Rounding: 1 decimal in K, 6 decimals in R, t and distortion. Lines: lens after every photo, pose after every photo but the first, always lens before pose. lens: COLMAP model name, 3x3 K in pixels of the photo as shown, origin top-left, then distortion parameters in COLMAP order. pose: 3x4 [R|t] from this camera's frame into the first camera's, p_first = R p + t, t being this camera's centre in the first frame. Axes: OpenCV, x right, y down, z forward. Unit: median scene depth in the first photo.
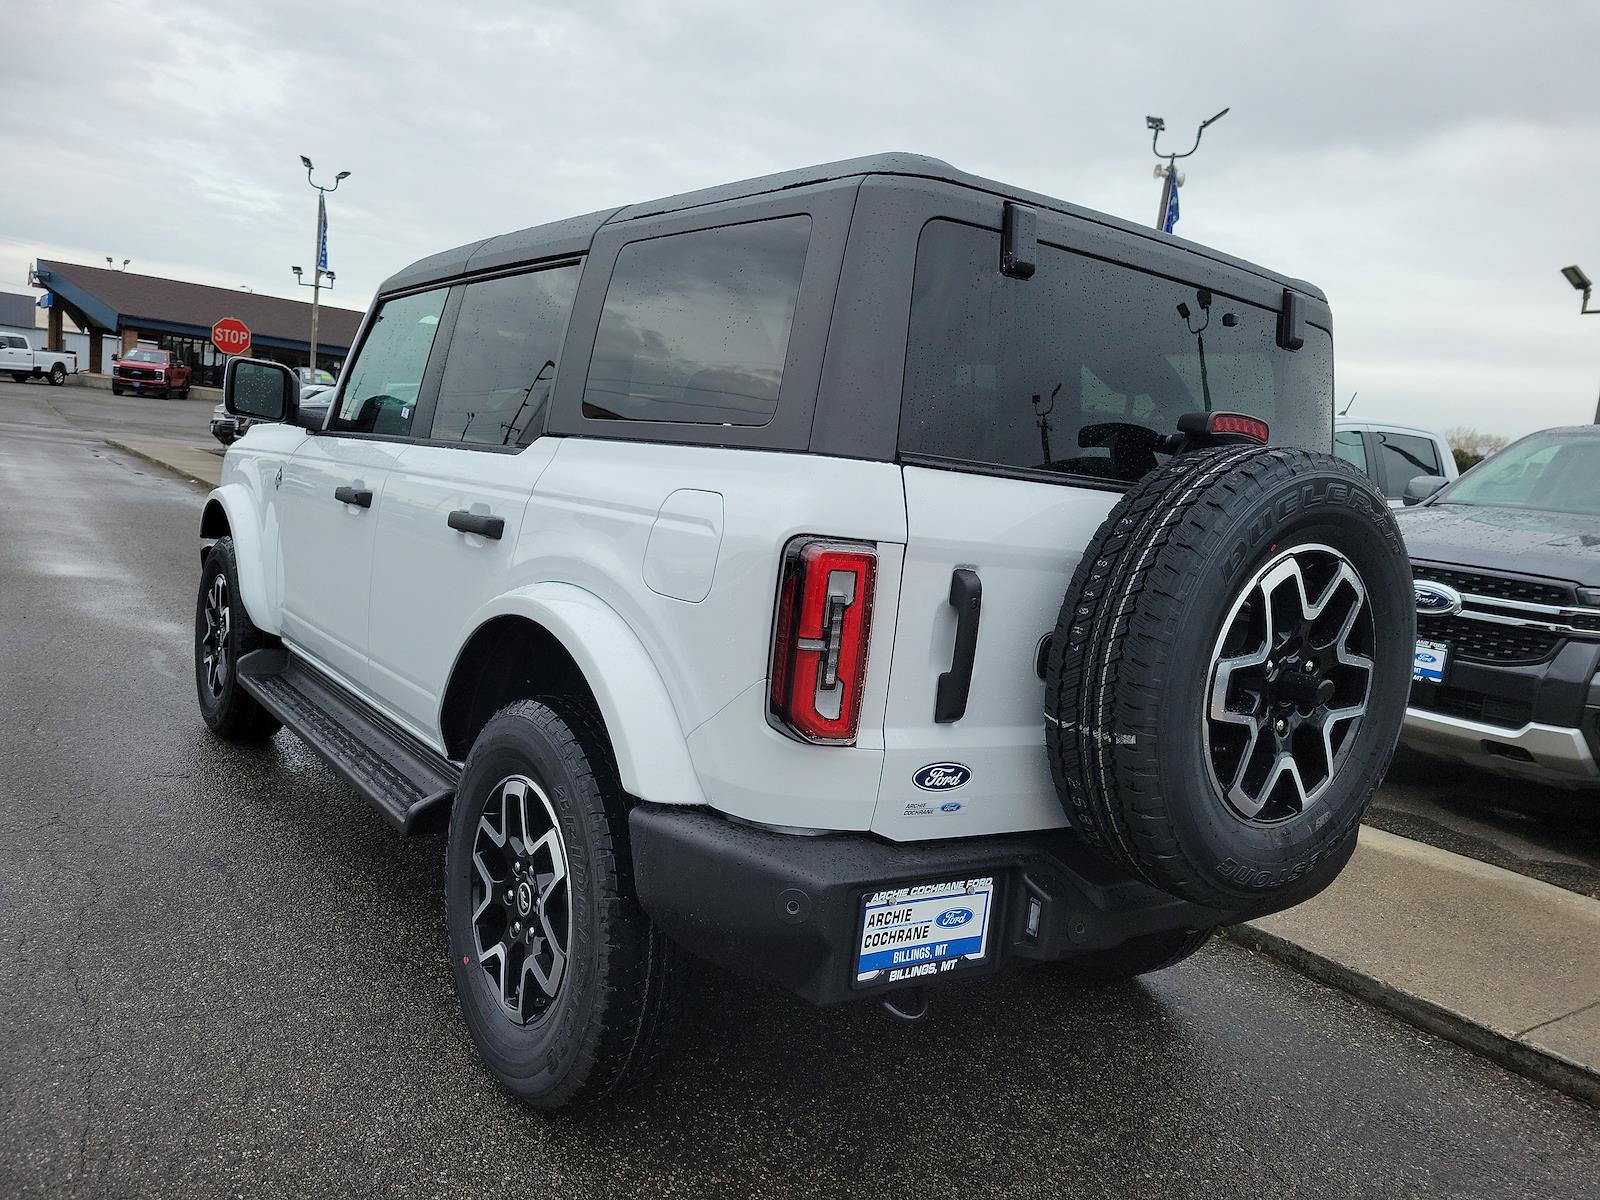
lens RADIAL K [[1228.3, 0, 782.2], [0, 1228.3, 667.6], [0, 0, 1]] dist [0.020002, 0.006482]
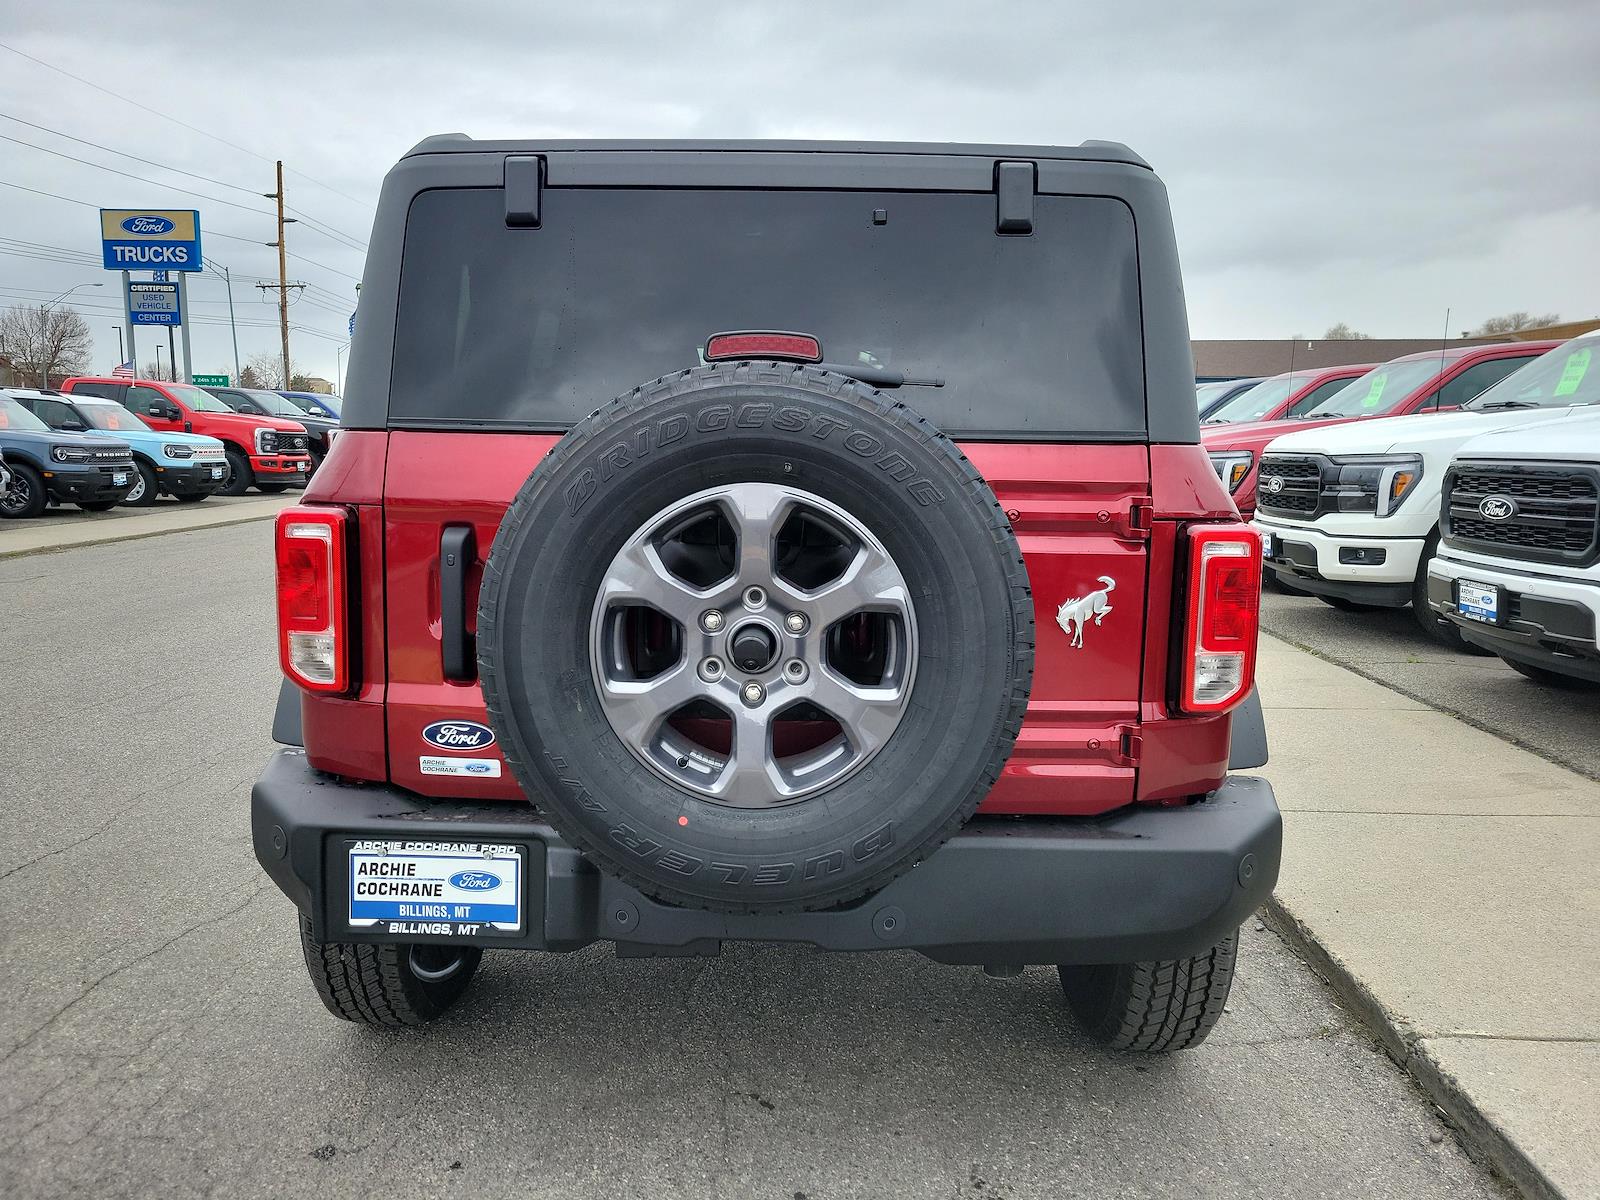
lens RADIAL K [[1222.6, 0, 790.6], [0, 1222.6, 628.5], [0, 0, 1]] dist [0.041335, 0.006533]
pose [[0.798432, -0.007296, -0.602040, 0.965463], [-0.023951, 0.998750, -0.043867, 0.039512], [0.601608, 0.049444, 0.797260, 0.369824]]
